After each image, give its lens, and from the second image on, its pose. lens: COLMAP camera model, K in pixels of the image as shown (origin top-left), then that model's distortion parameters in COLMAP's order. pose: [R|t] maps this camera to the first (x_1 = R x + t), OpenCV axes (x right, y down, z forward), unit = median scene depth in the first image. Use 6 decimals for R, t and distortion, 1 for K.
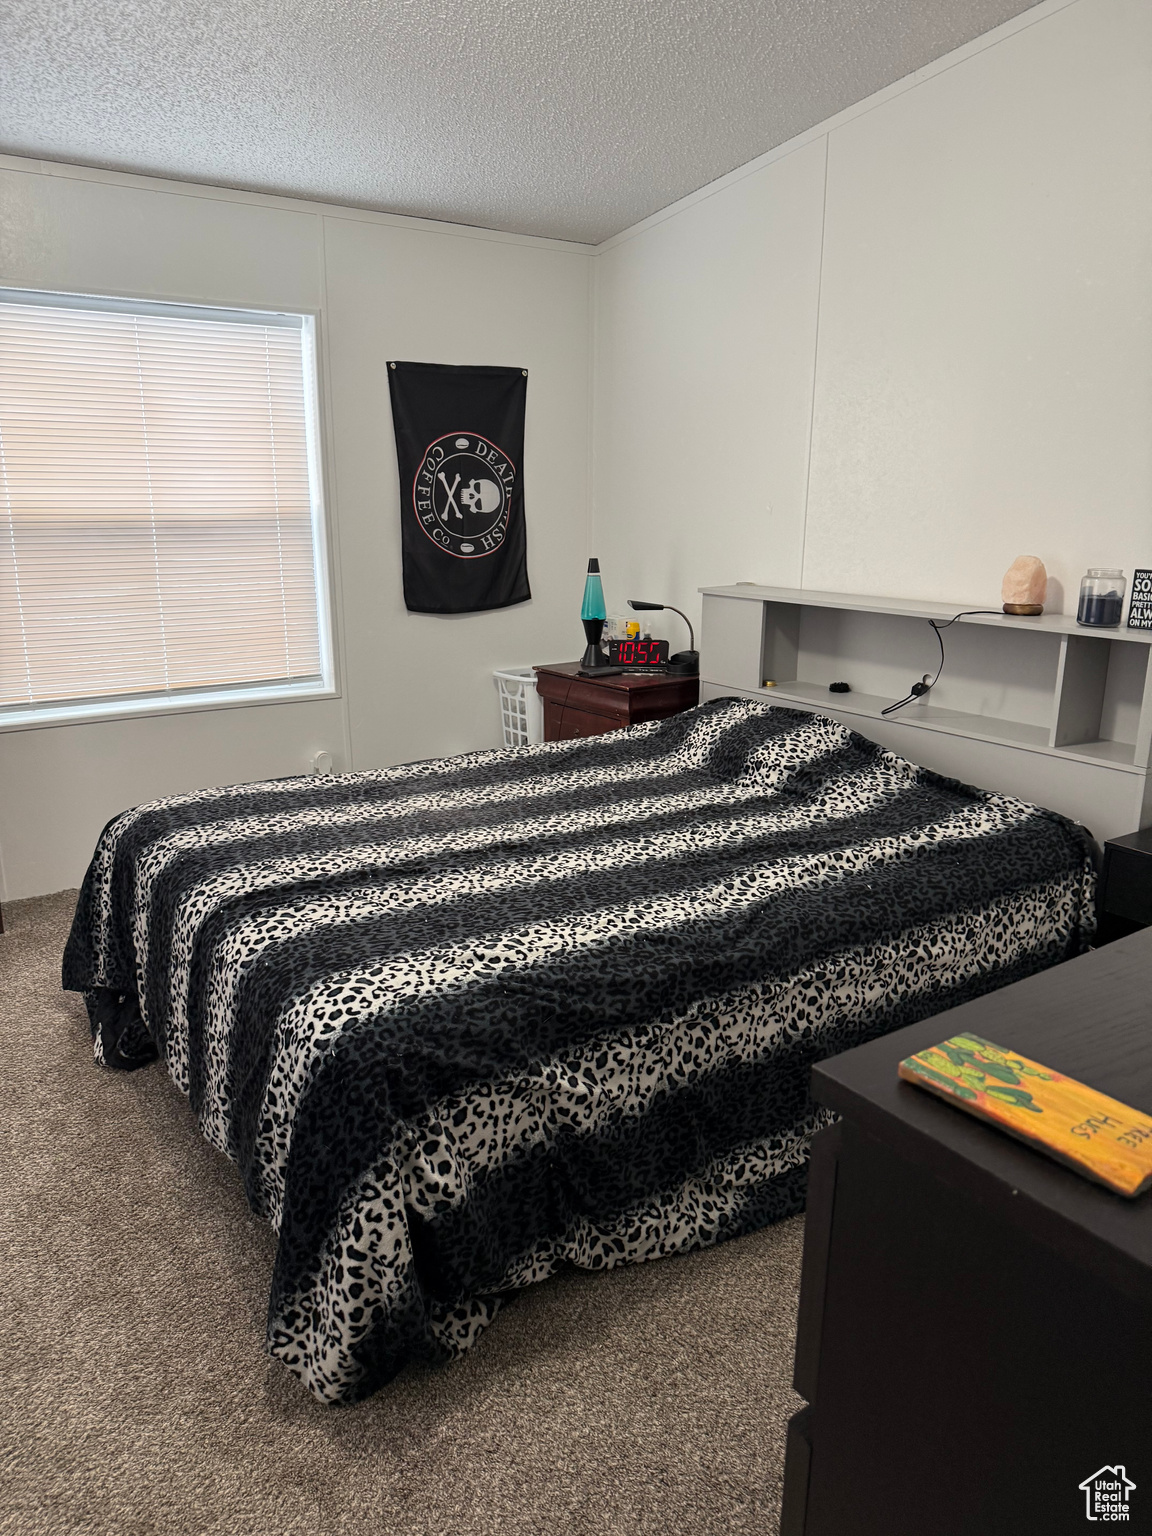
lens RADIAL K [[1061.2, 0, 570.8], [0, 1061.2, 777.7], [0, 0, 1]] dist [0.116716, -0.167197]
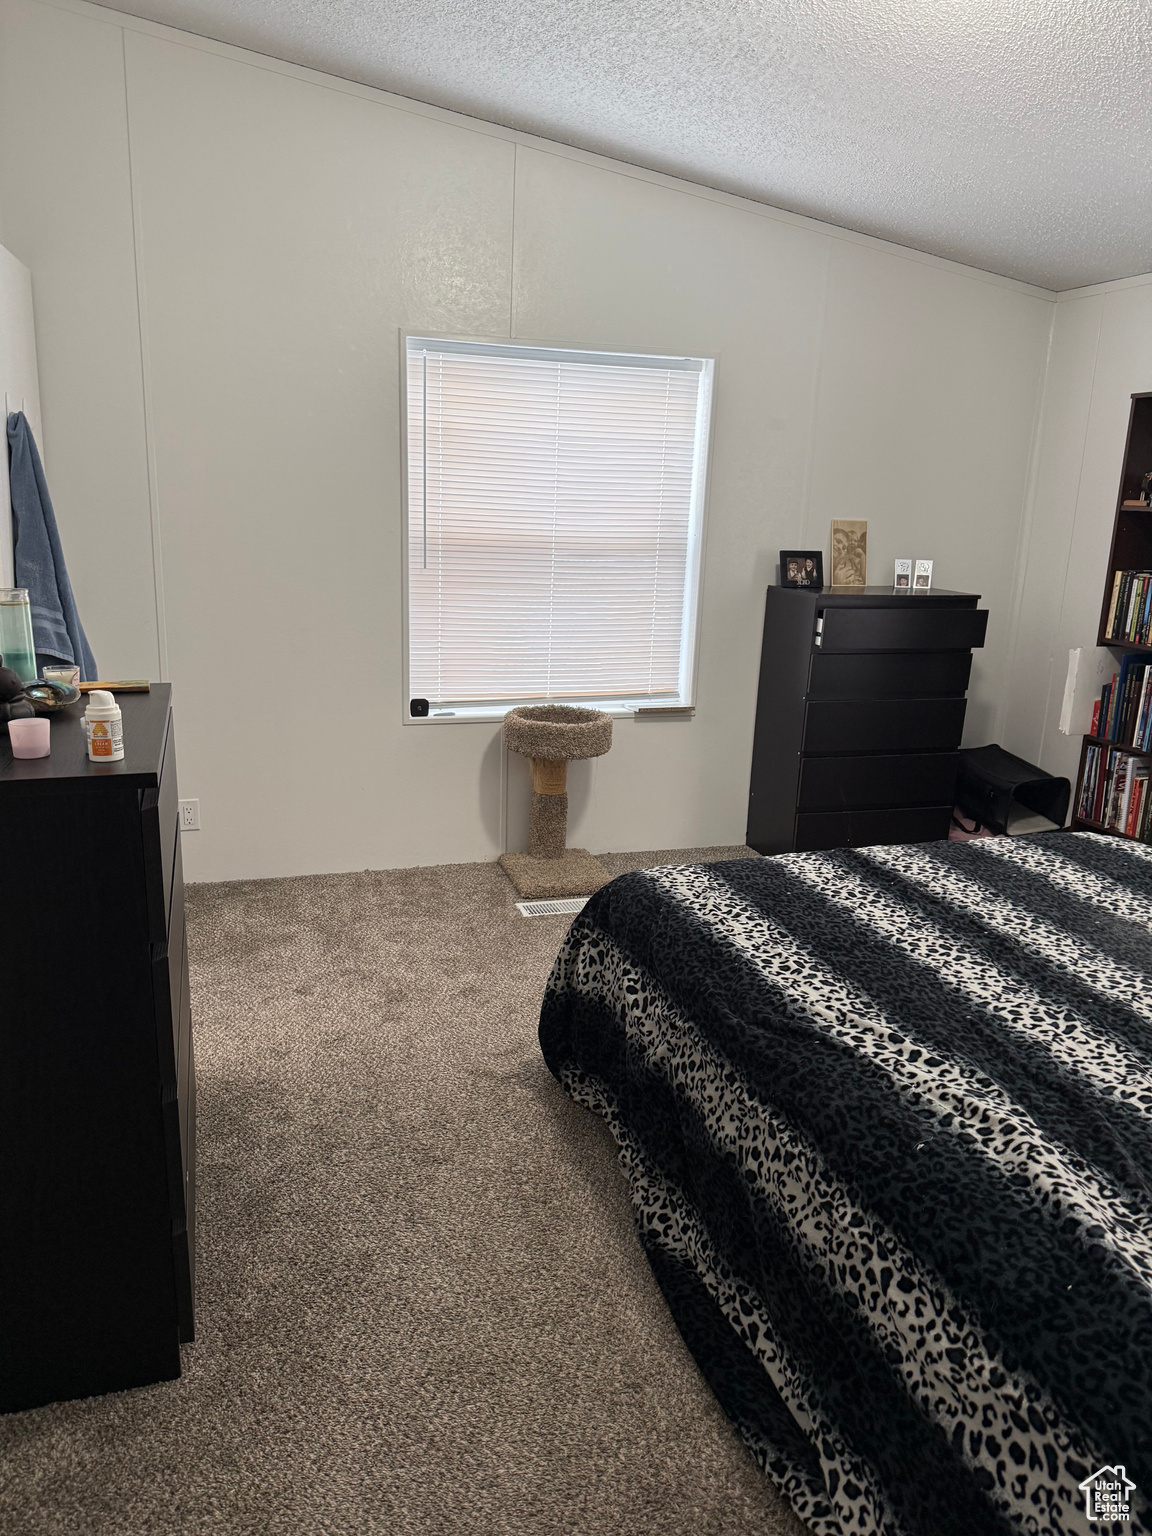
lens RADIAL K [[1061.2, 0, 570.8], [0, 1061.2, 777.7], [0, 0, 1]] dist [0.116716, -0.167197]
pose [[-0.259180, 0.226085, -0.938995, 0.889300], [-0.294784, 0.907309, 0.299822, -0.233817], [0.919743, 0.354509, -0.168510, 0.821519]]
